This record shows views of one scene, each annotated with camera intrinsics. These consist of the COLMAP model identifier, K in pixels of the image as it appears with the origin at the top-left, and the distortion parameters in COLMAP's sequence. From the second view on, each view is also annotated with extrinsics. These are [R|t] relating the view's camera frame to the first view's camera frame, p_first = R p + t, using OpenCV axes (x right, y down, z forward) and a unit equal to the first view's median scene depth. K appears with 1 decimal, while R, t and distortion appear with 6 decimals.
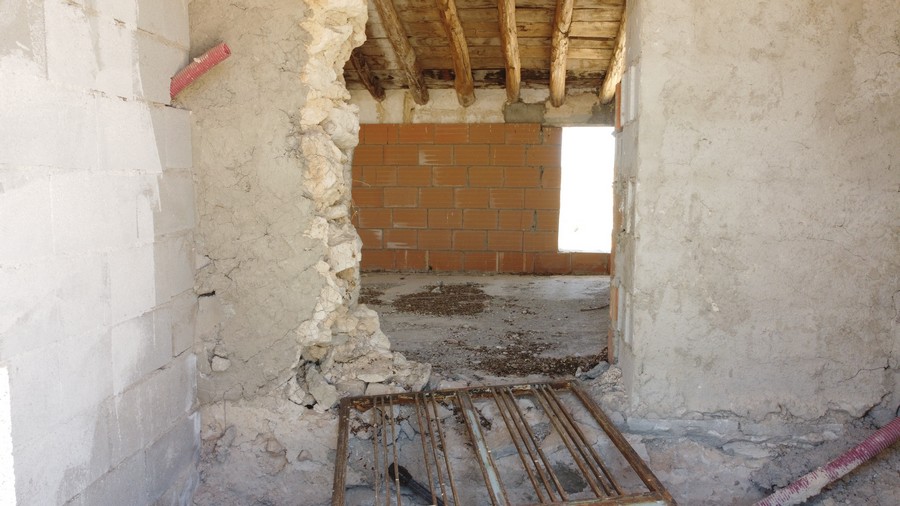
lens RADIAL K [[683.4, 0, 451.0], [0, 683.4, 253.4], [0, 0, 1]] dist [0.000582, -0.003756]
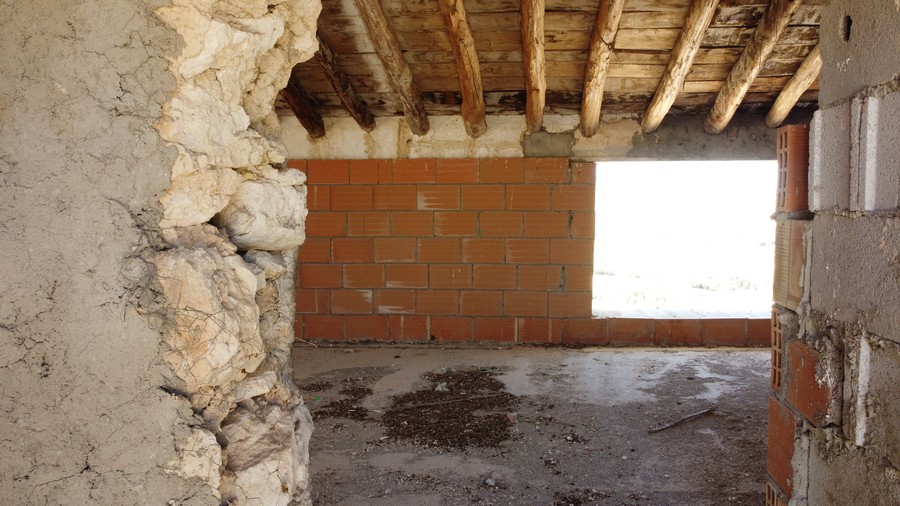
lens RADIAL K [[683.4, 0, 449.3], [0, 683.4, 252.7], [0, 0, 1]] dist [0.000582, -0.003756]
pose [[0.999970, -0.007719, -0.000442, -0.011193], [0.007705, 0.999650, -0.025317, -0.069640], [0.000637, 0.025313, 0.999679, 0.235961]]
